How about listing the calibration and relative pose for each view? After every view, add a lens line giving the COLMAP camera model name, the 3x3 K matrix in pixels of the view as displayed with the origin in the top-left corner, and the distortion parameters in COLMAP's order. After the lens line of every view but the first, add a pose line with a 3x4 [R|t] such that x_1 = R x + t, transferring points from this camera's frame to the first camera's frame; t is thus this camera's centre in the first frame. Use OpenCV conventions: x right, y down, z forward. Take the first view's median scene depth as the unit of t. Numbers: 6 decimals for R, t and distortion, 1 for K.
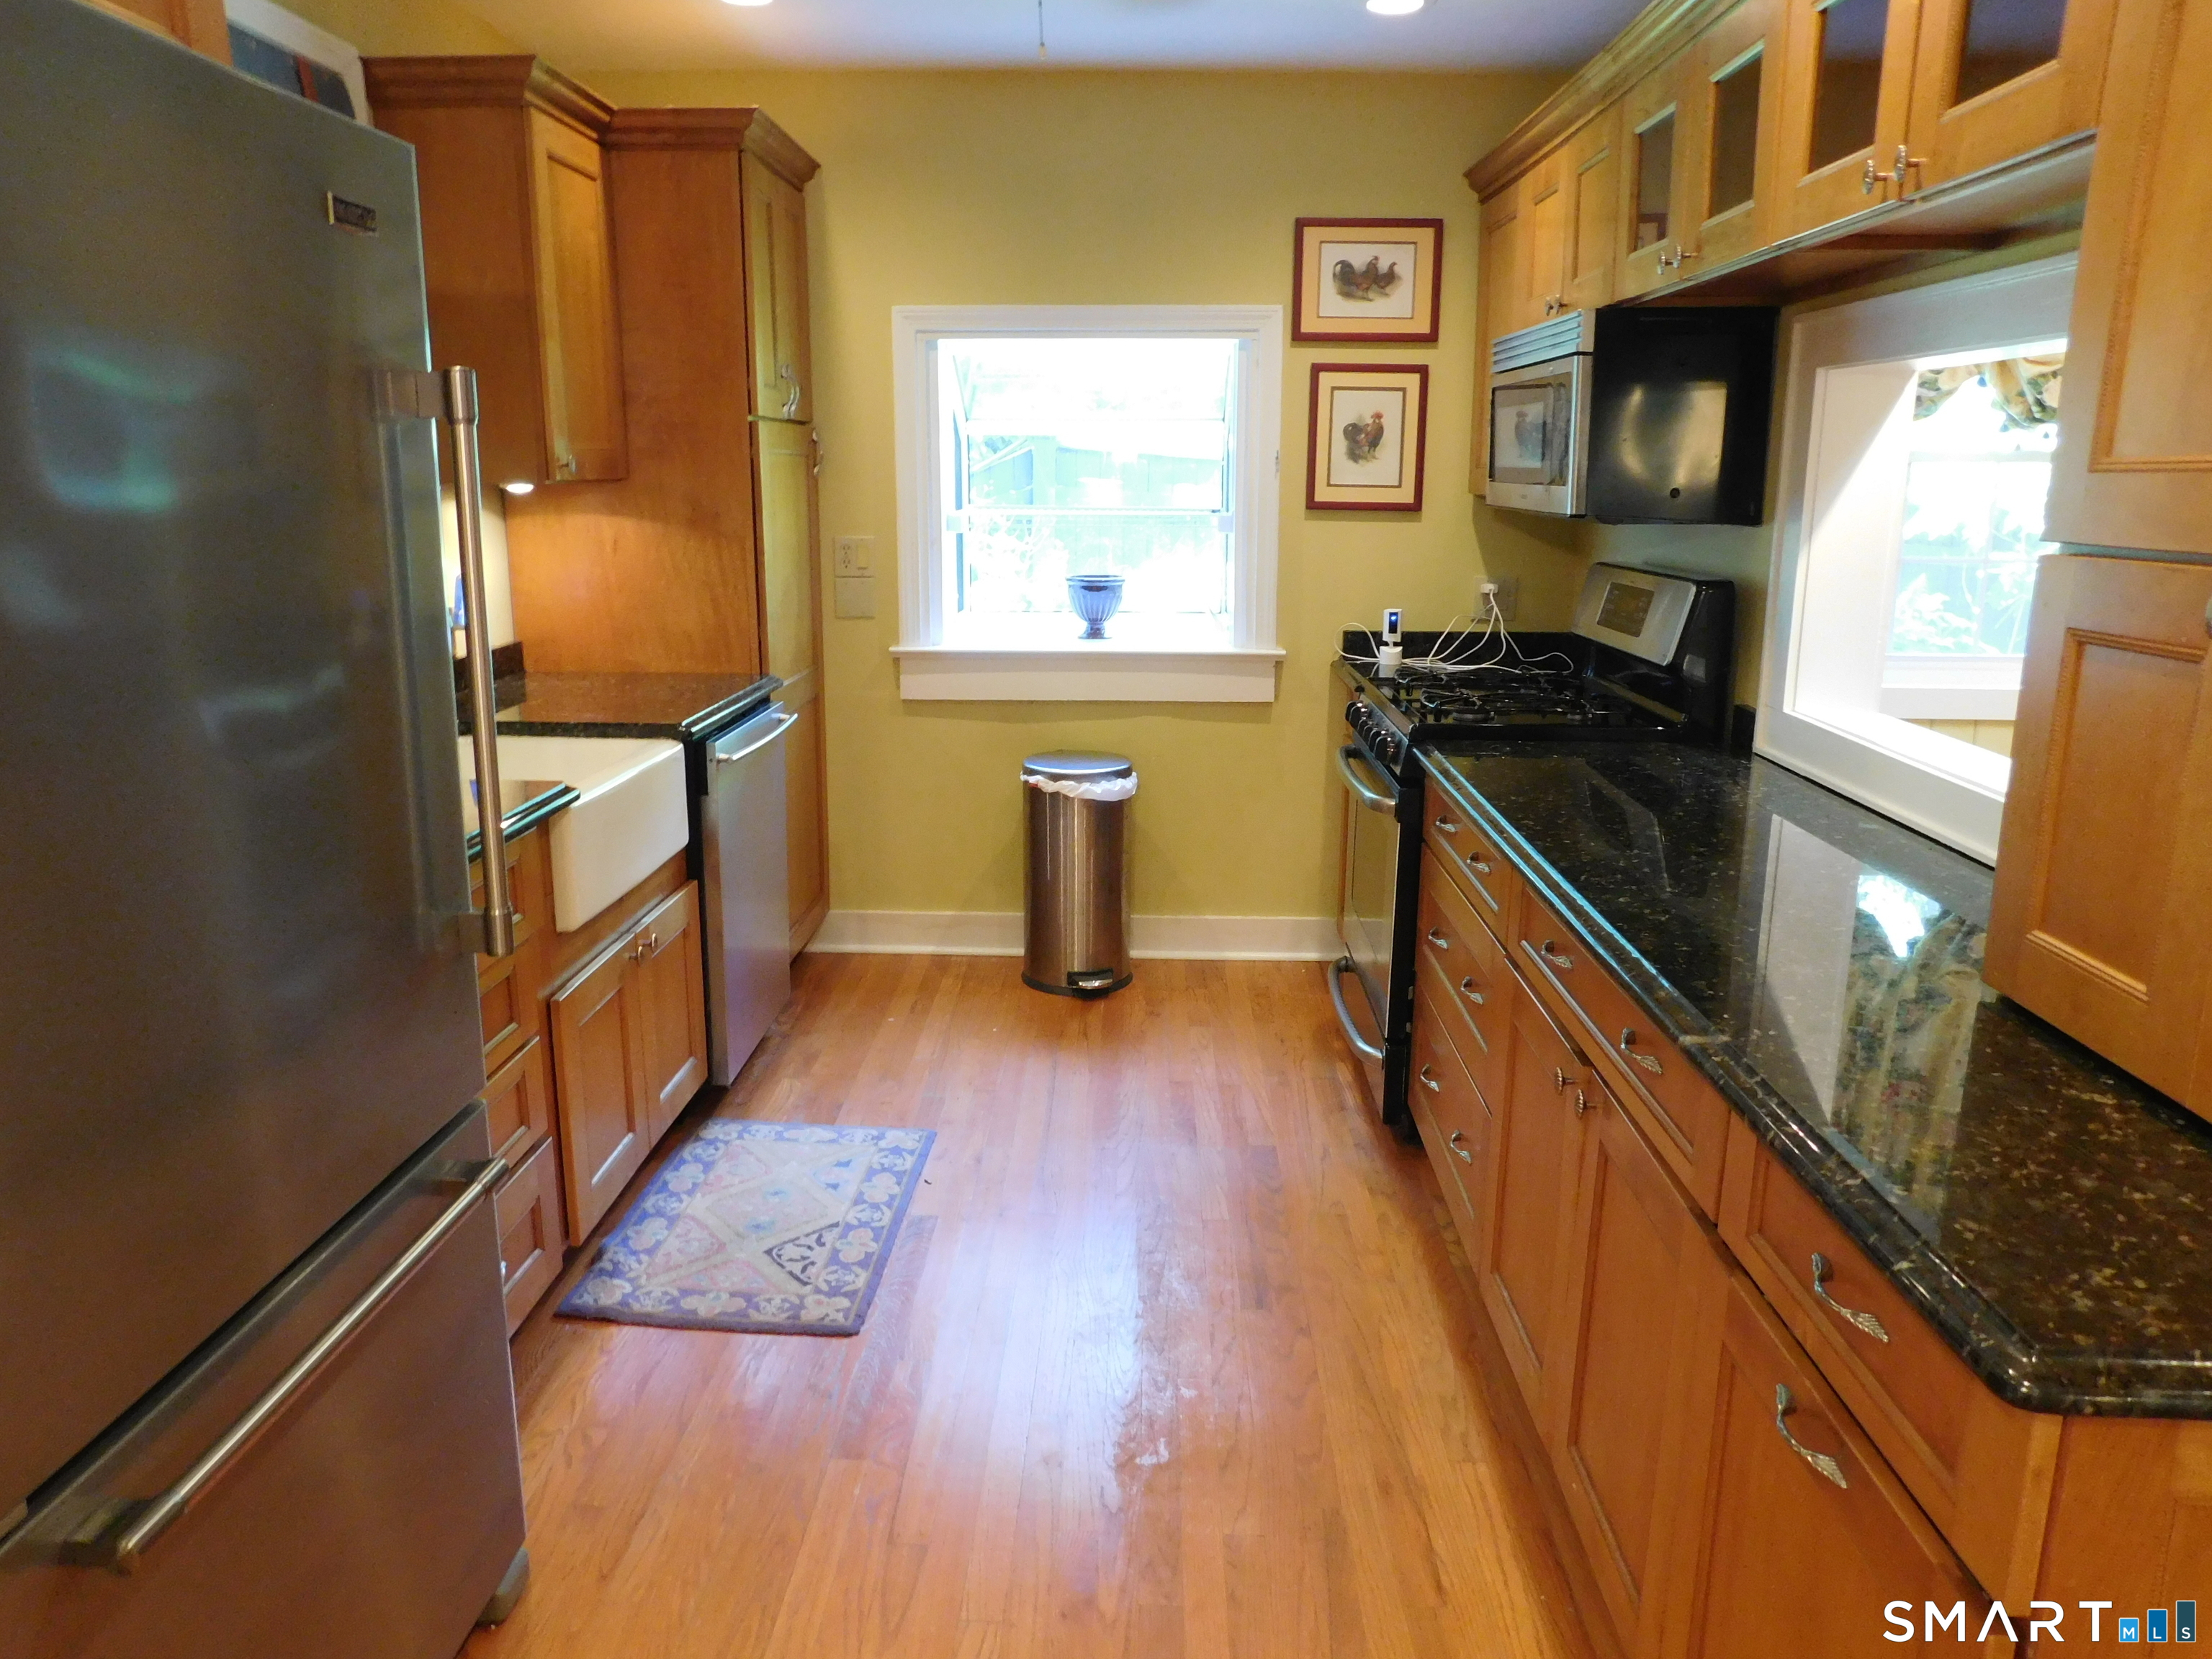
lens RADIAL K [[1519.1, 0, 1111.4], [0, 1519.1, 825.9], [0, 0, 1]] dist [-0.077156, 0.063167]
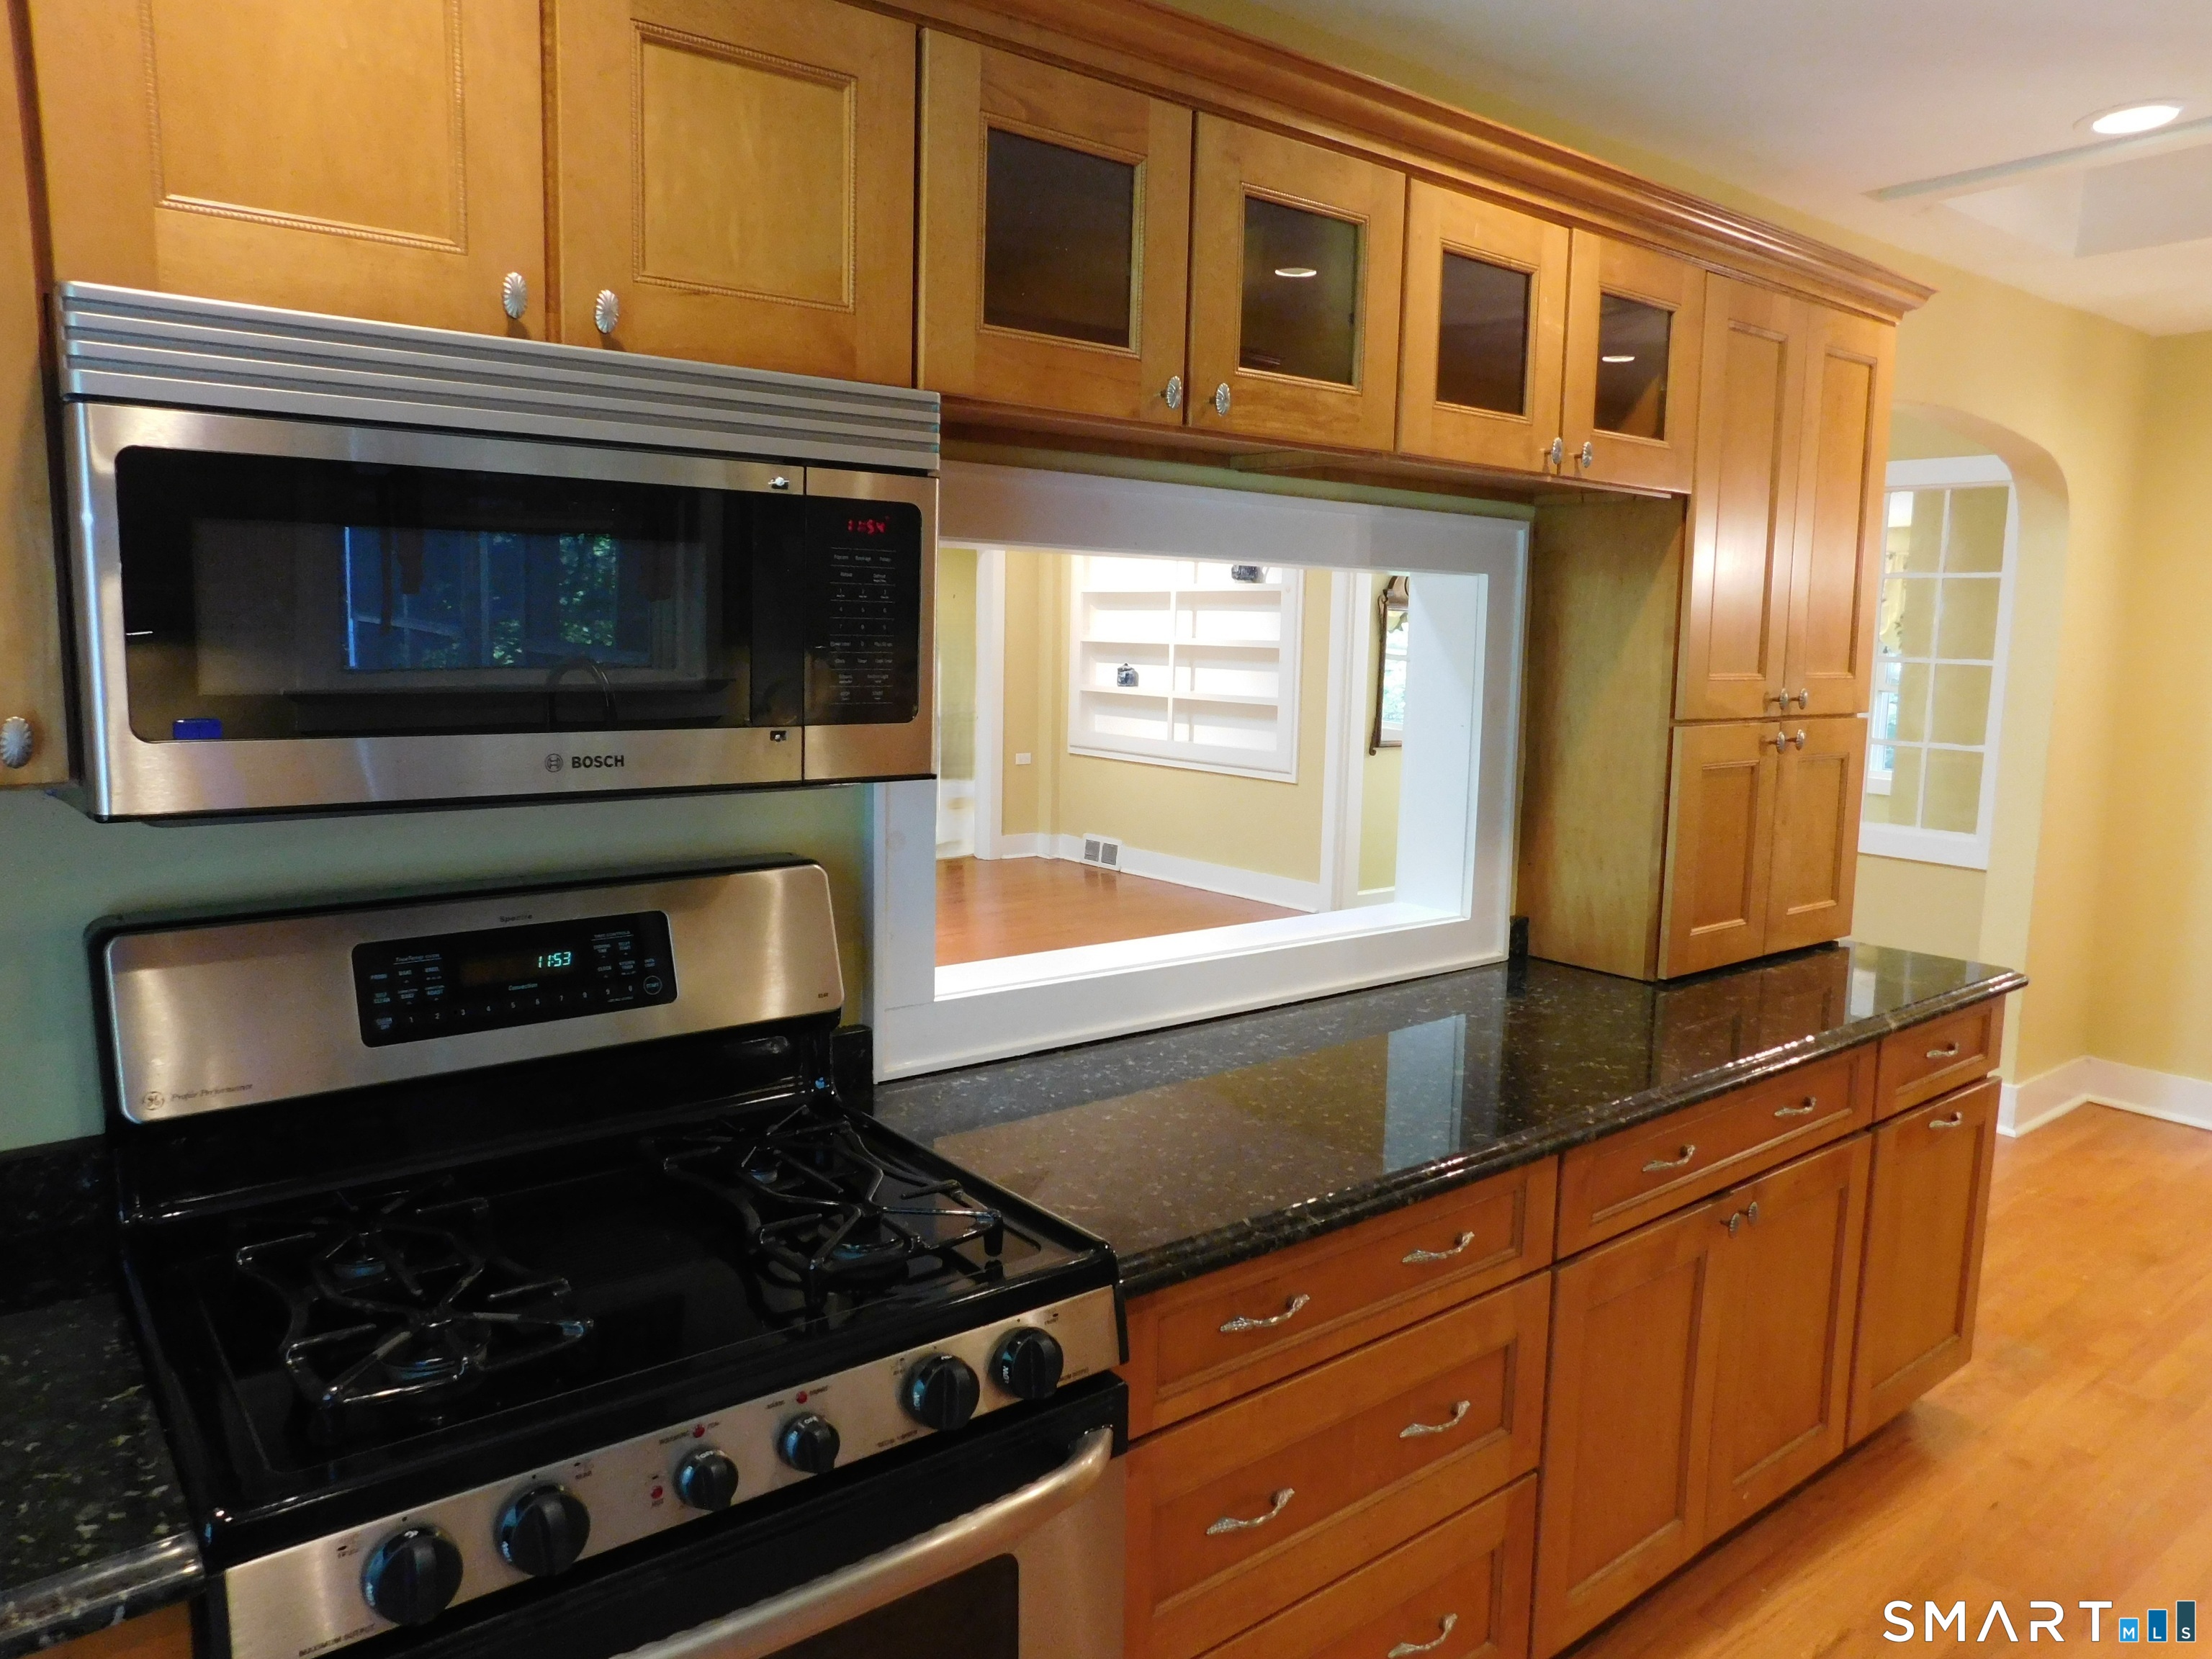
lens RADIAL K [[1519.1, 0, 1098.1], [0, 1519.1, 829.8], [0, 0, 1]] dist [-0.077156, 0.063167]
pose [[-0.641707, -0.116336, 0.758075, -0.133151], [0.158296, 0.947056, 0.279334, -0.306515], [-0.750436, 0.299251, -0.589317, 1.185635]]
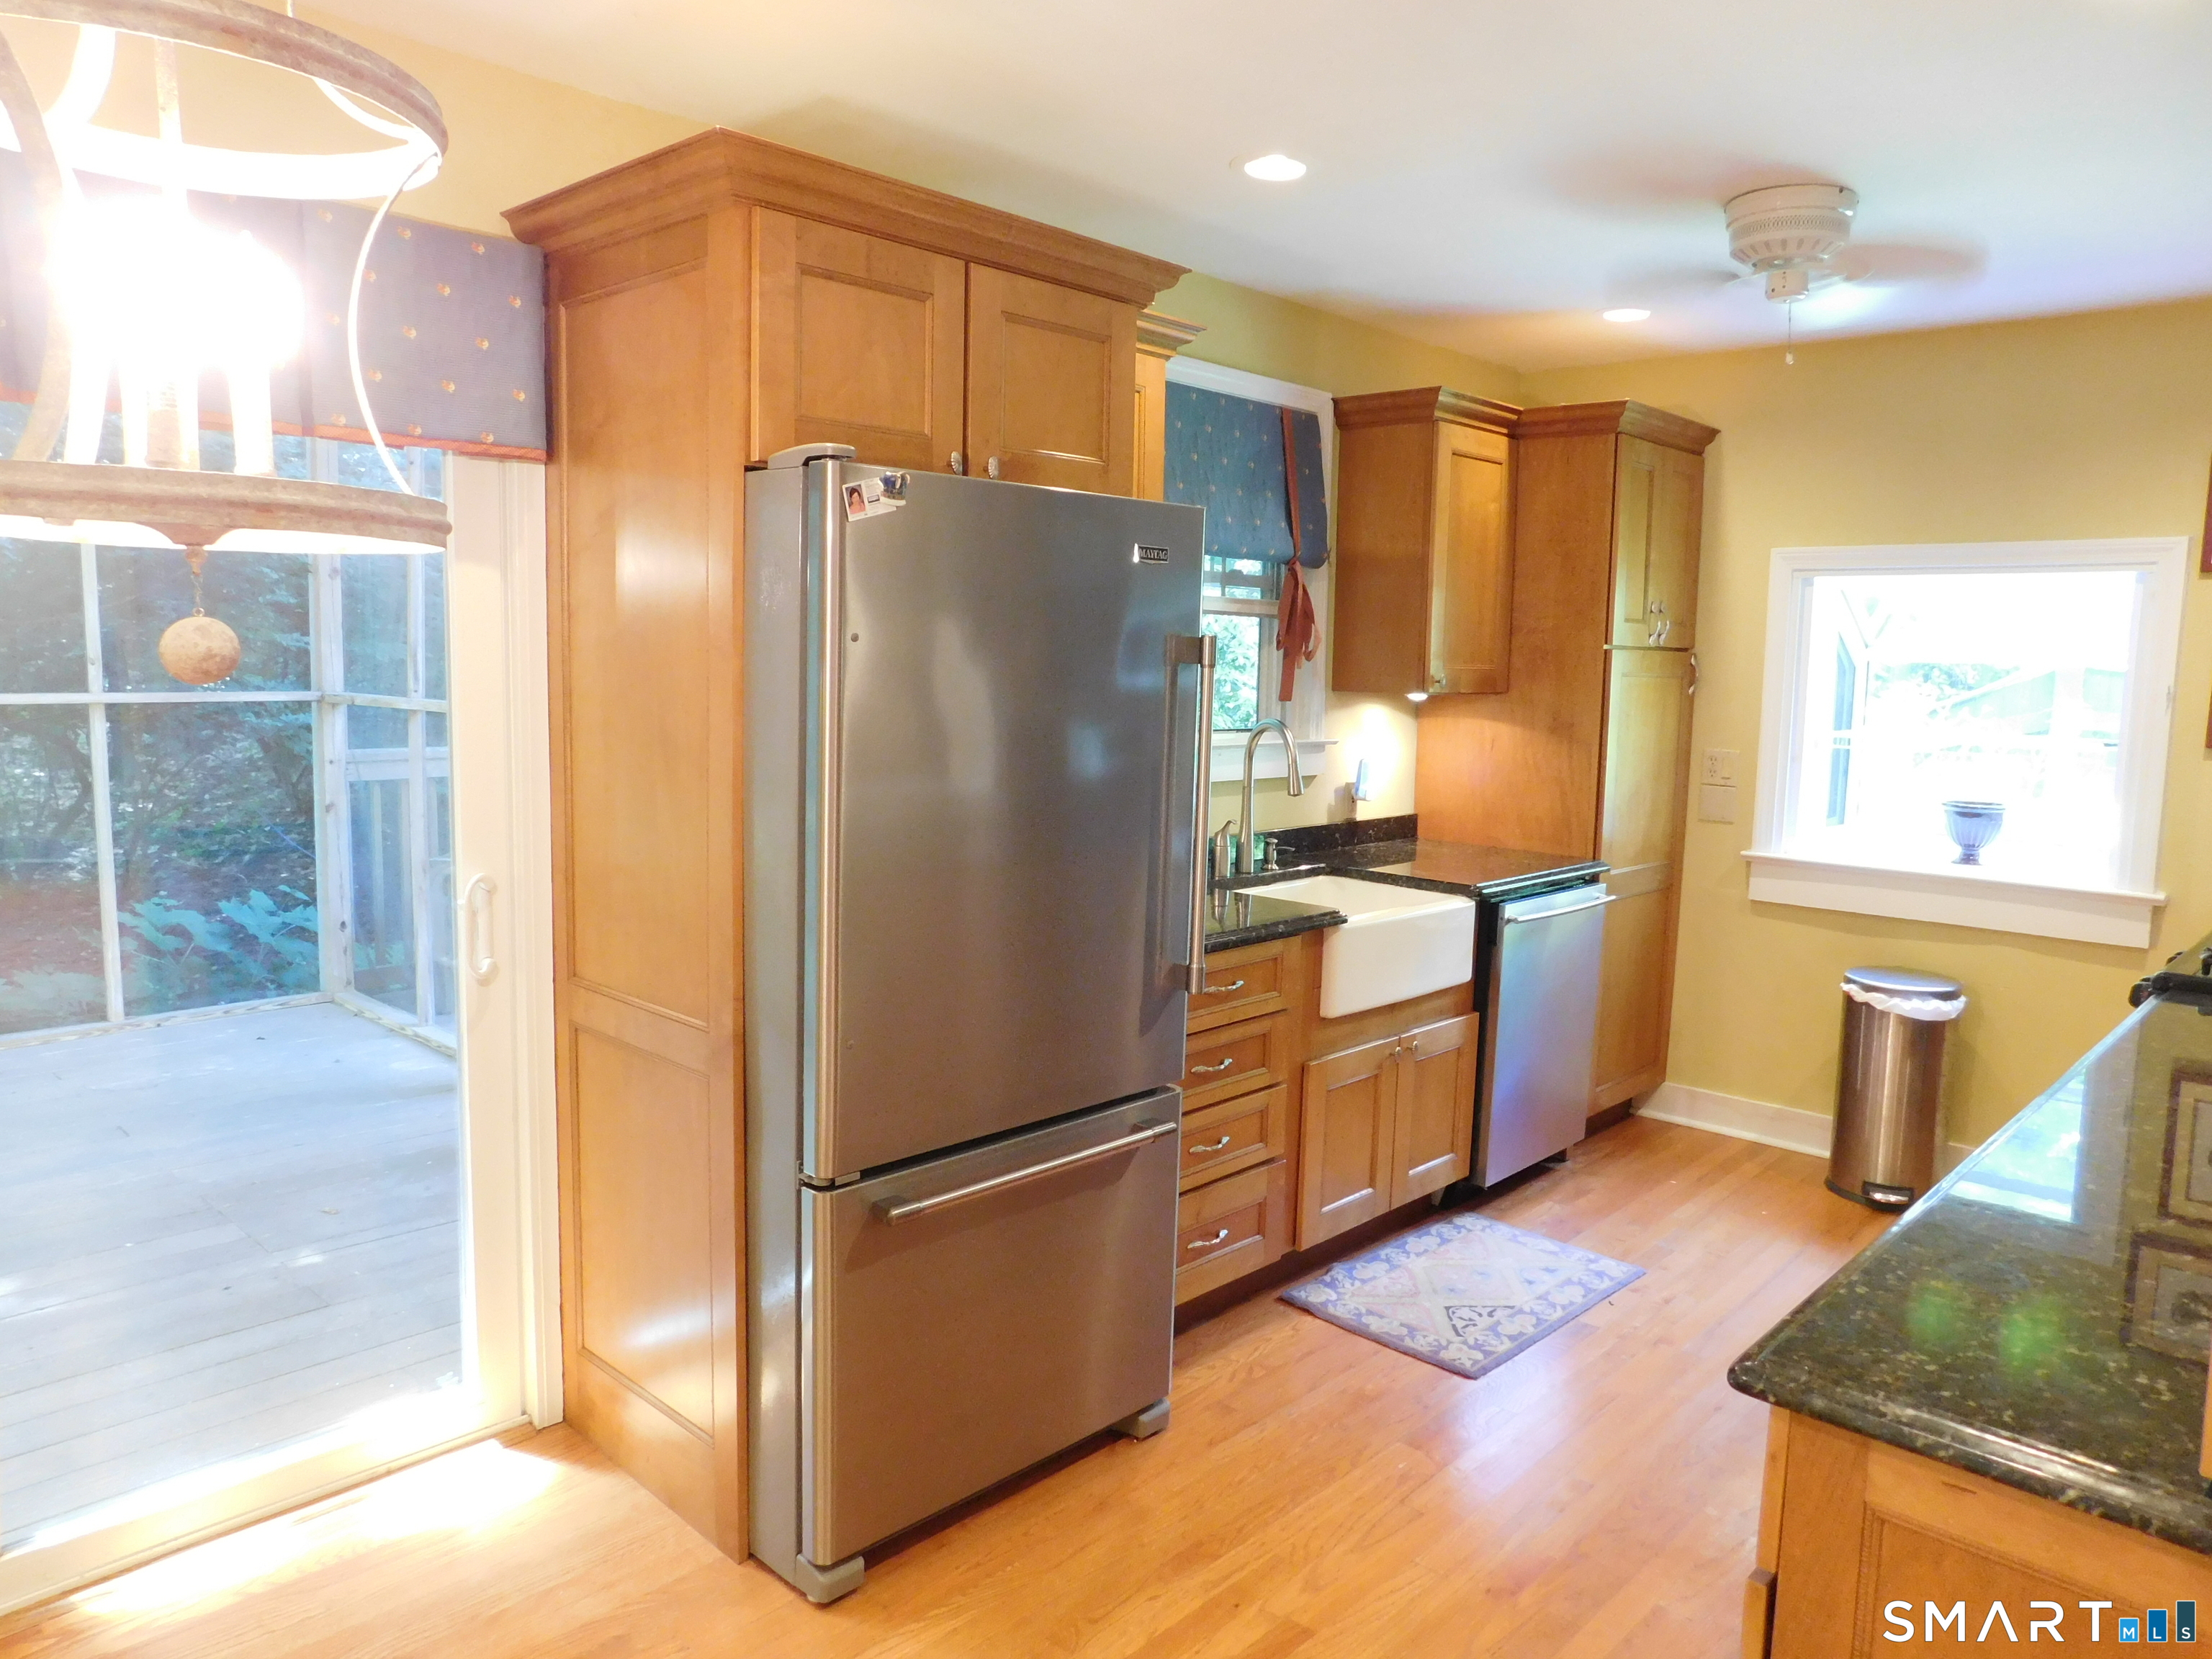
lens RADIAL K [[1519.1, 0, 1099.7], [0, 1519.1, 827.6], [0, 0, 1]] dist [-0.077156, 0.063167]
pose [[0.746149, 0.087867, -0.659956, 0.299795], [-0.170266, 0.983473, -0.061563, 0.015702], [0.643639, 0.158303, 0.748778, -0.156270]]
